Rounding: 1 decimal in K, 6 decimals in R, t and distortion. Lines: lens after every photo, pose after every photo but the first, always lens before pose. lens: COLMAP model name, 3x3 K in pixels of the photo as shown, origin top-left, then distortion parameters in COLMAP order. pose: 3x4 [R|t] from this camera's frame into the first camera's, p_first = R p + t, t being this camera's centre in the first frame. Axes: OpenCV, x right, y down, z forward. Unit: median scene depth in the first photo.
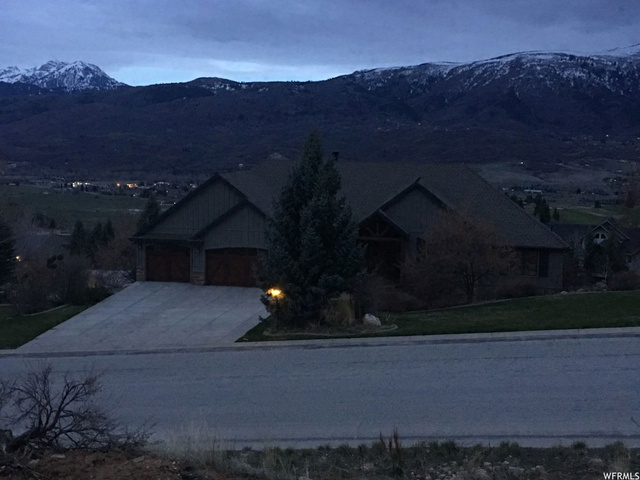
lens RADIAL K [[859.7, 0, 306.9], [0, 859.7, 232.4], [0, 0, 1]] dist [0.094689, 0.000000]
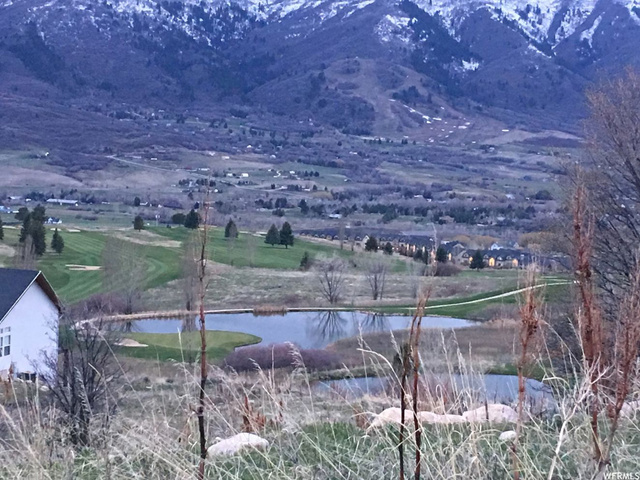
lens RADIAL K [[1422.6, 0, 320.2], [0, 1422.6, 239.4], [0, 0, 1]] dist [0.074105, 0.000000]
pose [[0.925479, -0.007752, 0.378719, 0.075502], [0.016849, 0.999643, -0.020712, 0.000336], [-0.378423, 0.025550, 0.925280, 0.067380]]
